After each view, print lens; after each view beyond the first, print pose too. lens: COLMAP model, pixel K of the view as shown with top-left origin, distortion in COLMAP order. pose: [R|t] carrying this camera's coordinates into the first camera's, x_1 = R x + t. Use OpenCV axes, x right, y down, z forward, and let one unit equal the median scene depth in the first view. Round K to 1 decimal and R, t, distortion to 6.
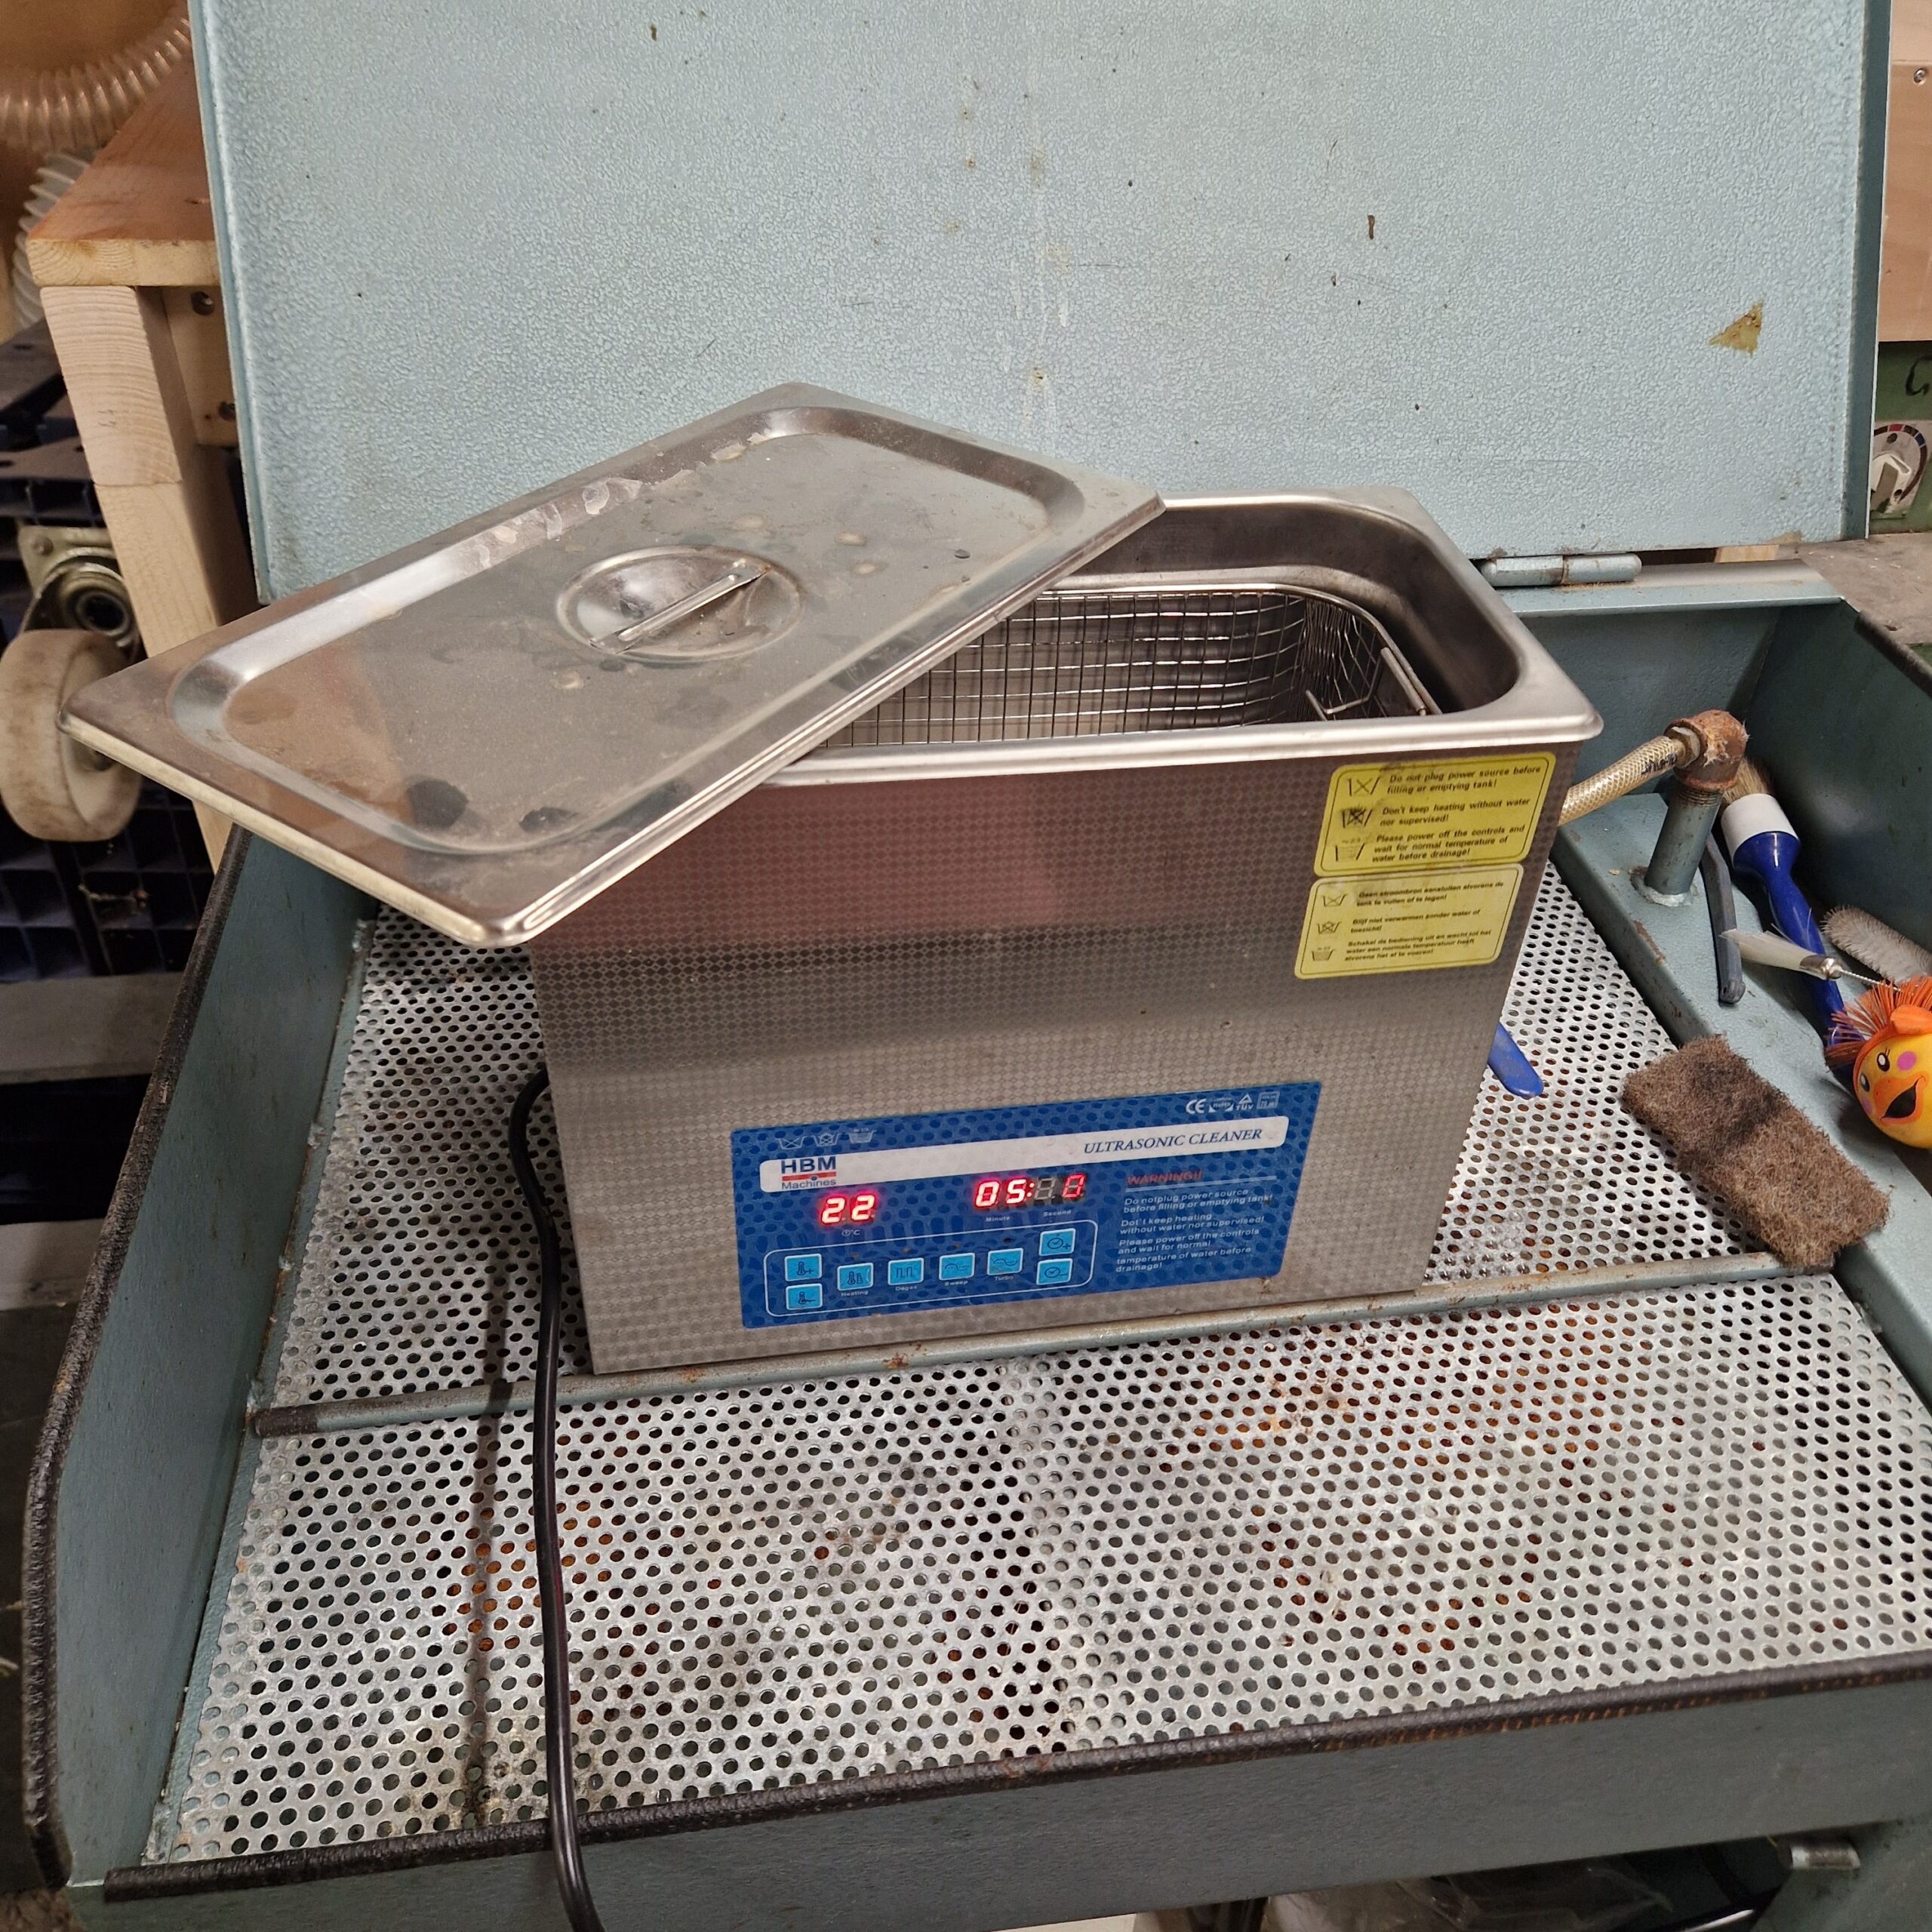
lens RADIAL K [[1749.2, 0, 898.3], [0, 1749.2, 997.0], [0, 0, 1]] dist [0.052304, -0.056845]
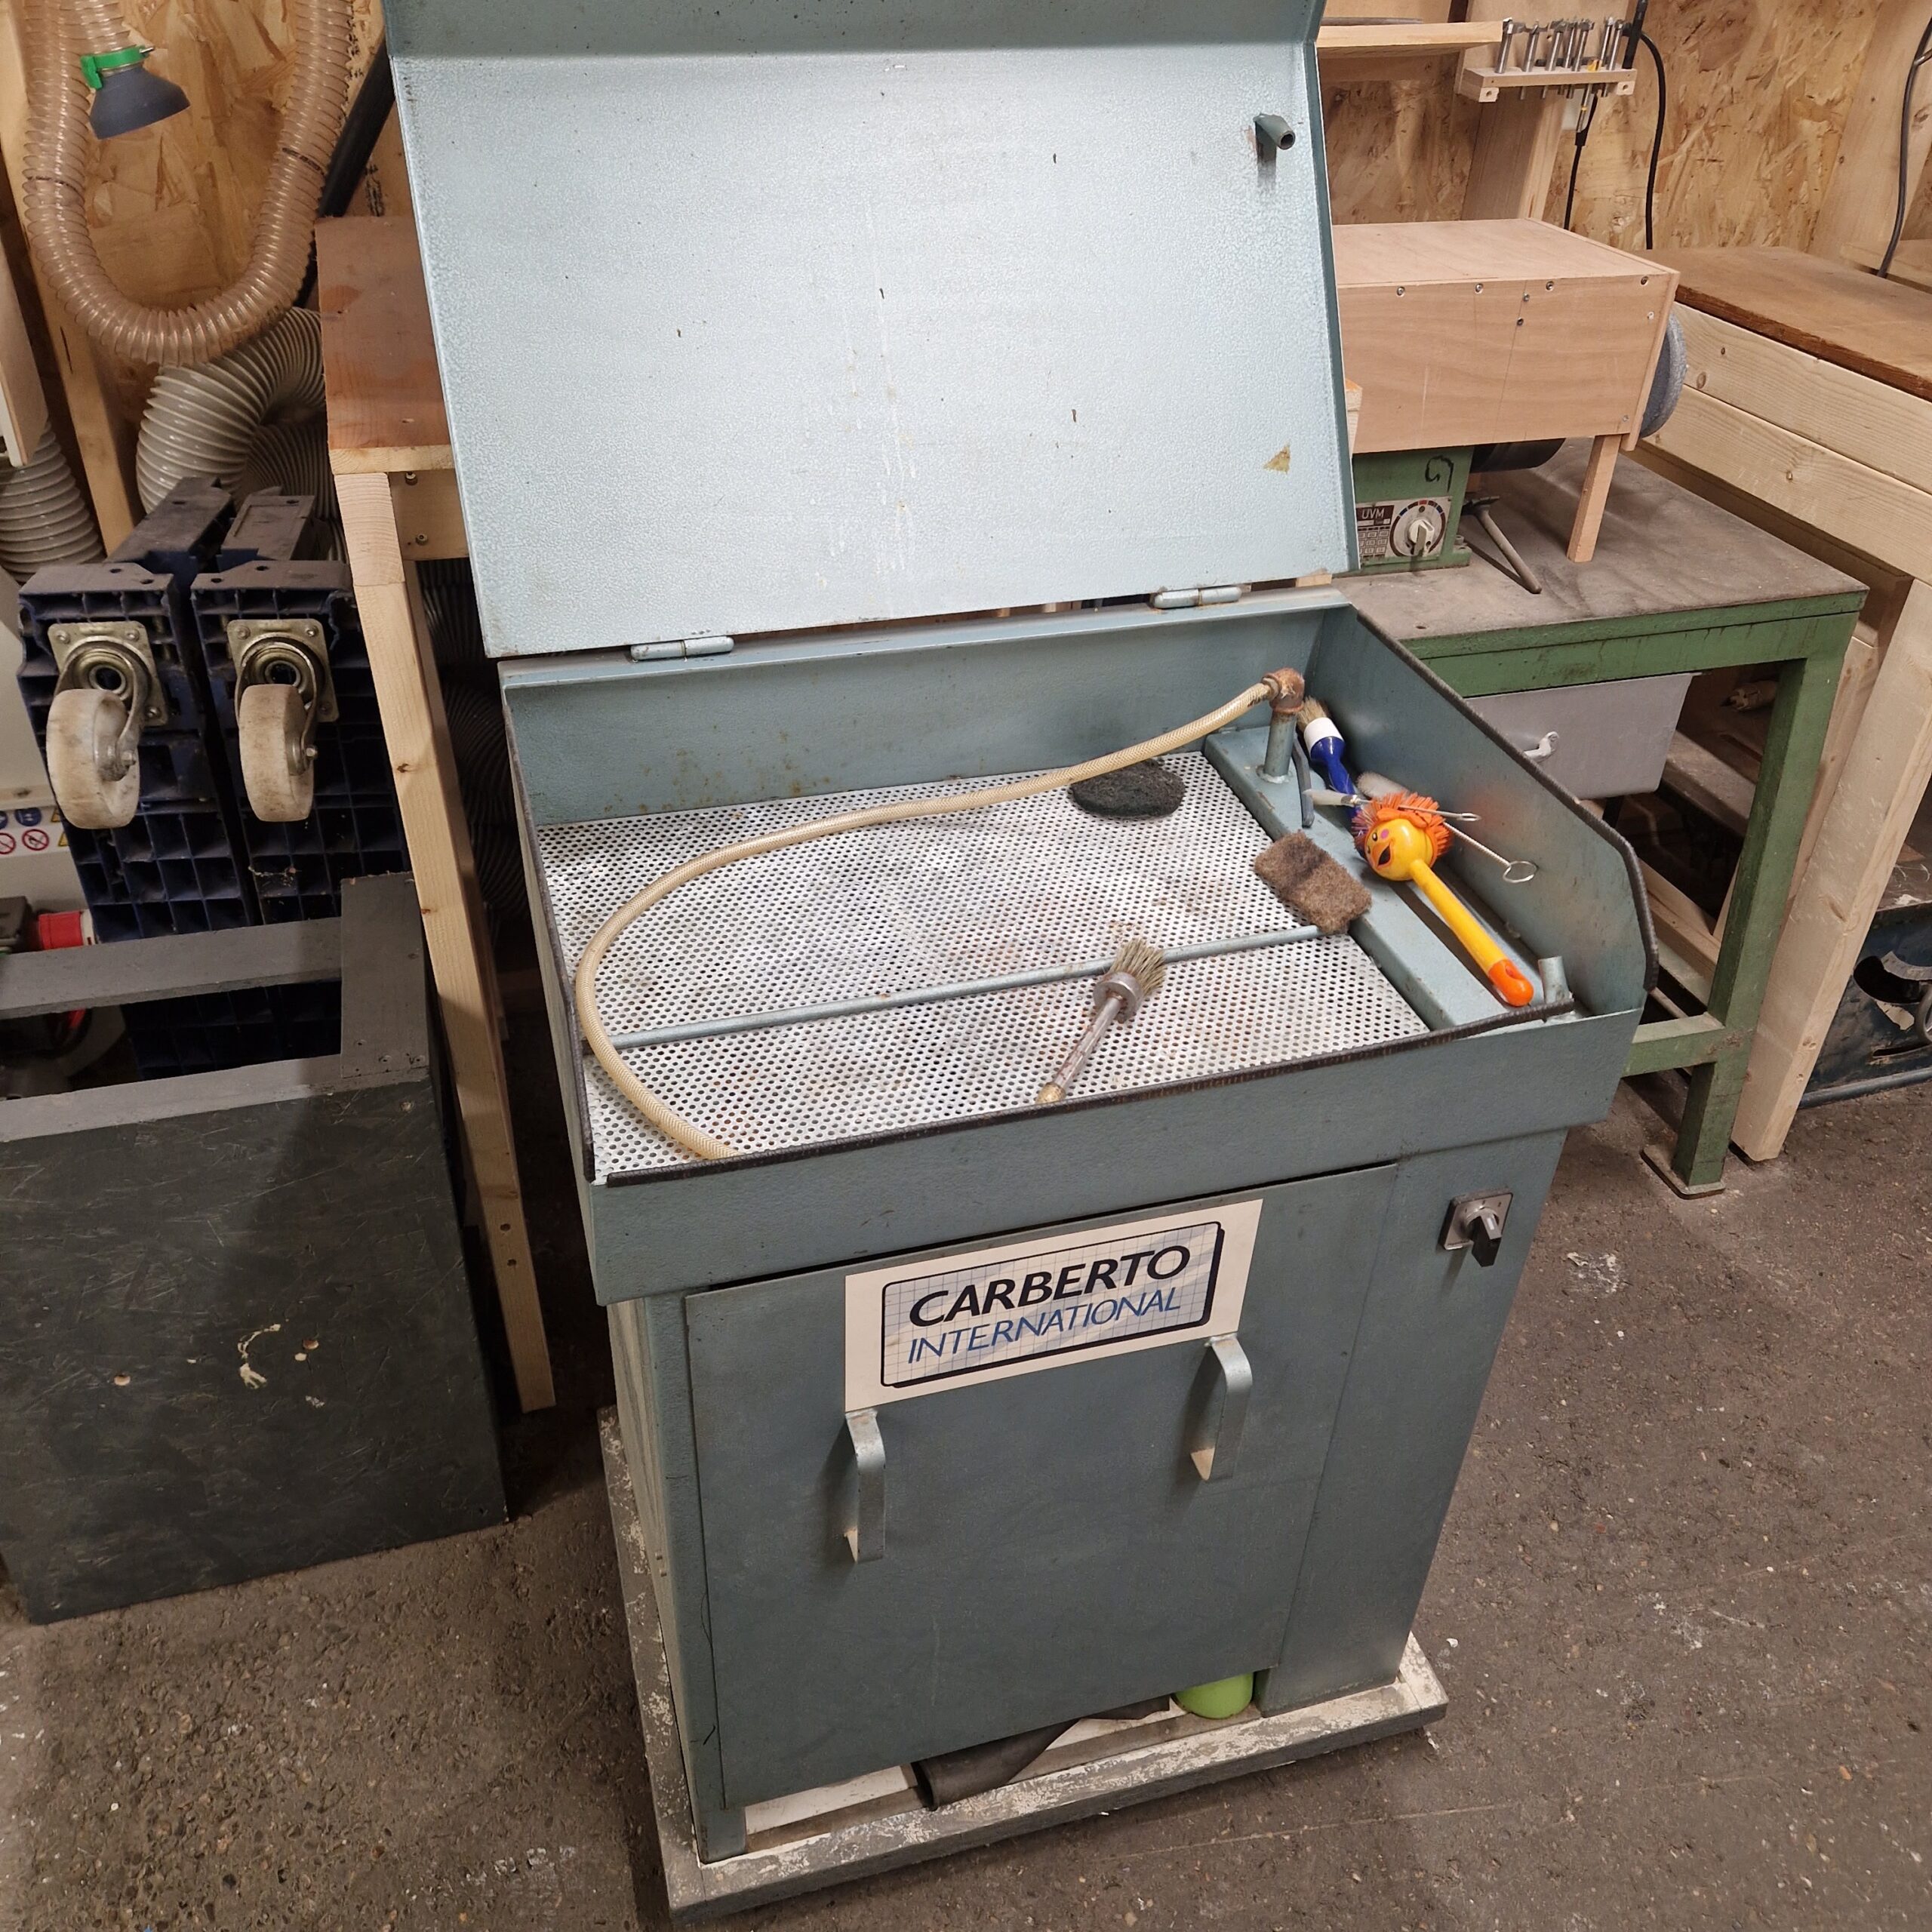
lens RADIAL K [[1749.2, 0, 957.4], [0, 1749.2, 976.3], [0, 0, 1]] dist [0.052304, -0.056845]
pose [[0.984126, -0.083899, 0.156388, -0.169791], [0.092572, 0.994499, -0.049012, 0.202684], [-0.151416, 0.062711, 0.986479, -0.681433]]
